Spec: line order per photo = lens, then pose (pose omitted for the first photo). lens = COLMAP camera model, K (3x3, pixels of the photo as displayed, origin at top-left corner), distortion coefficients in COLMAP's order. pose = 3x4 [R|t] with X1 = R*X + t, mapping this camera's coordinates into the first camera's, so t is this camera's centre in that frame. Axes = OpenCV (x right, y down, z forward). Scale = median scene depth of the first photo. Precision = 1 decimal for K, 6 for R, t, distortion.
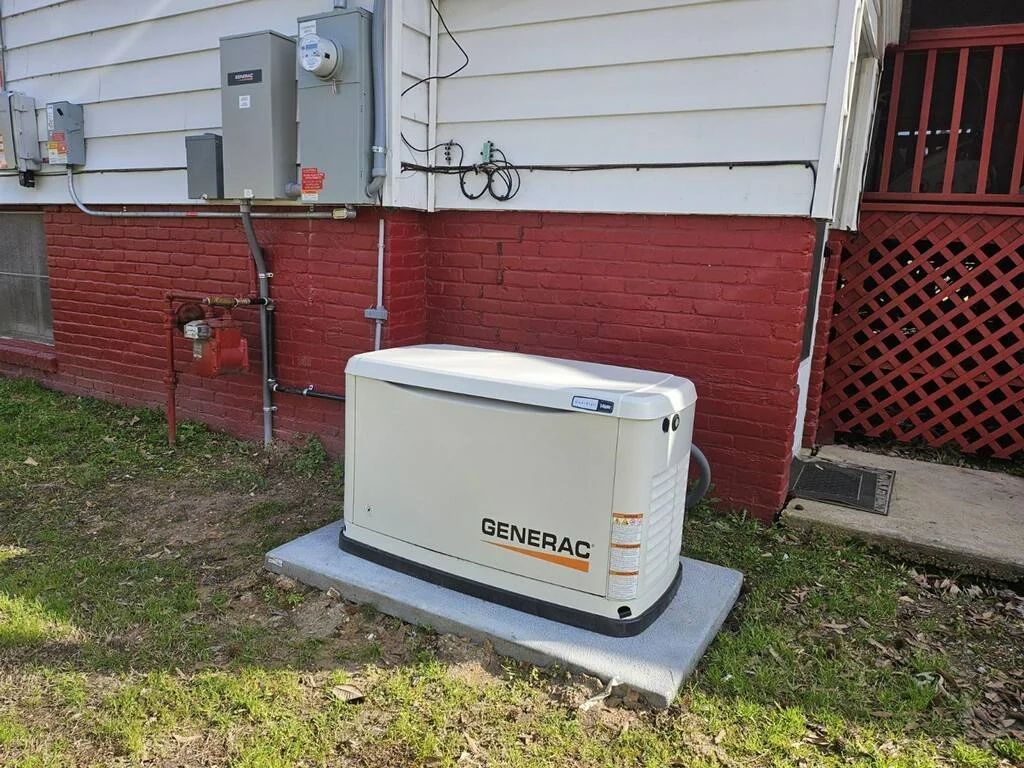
lens RADIAL K [[722.0, 0, 508.7], [0, 722.0, 376.7], [0, 0, 1]] dist [0.057606, -0.065151]
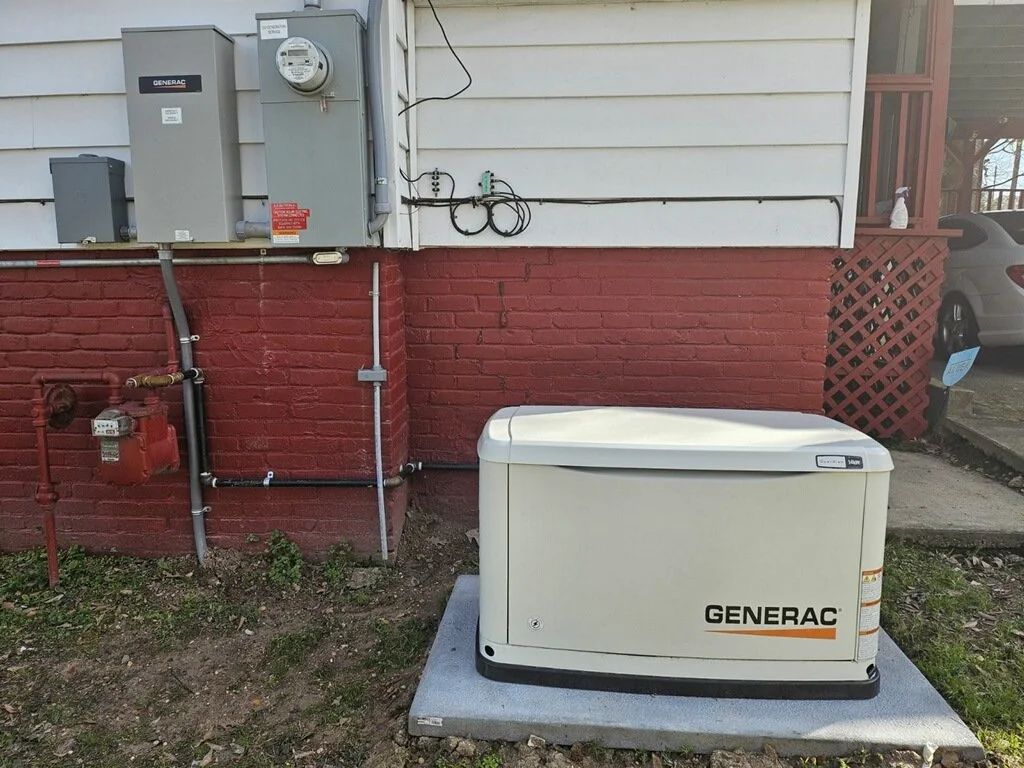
lens RADIAL K [[722.0, 0, 498.7], [0, 722.0, 364.7], [0, 0, 1]] dist [0.057606, -0.065151]
pose [[0.903269, -0.104066, 0.416264, -0.427646], [0.114587, 0.993413, -0.000296, -0.088620], [-0.413491, 0.047966, 0.909244, 0.201347]]
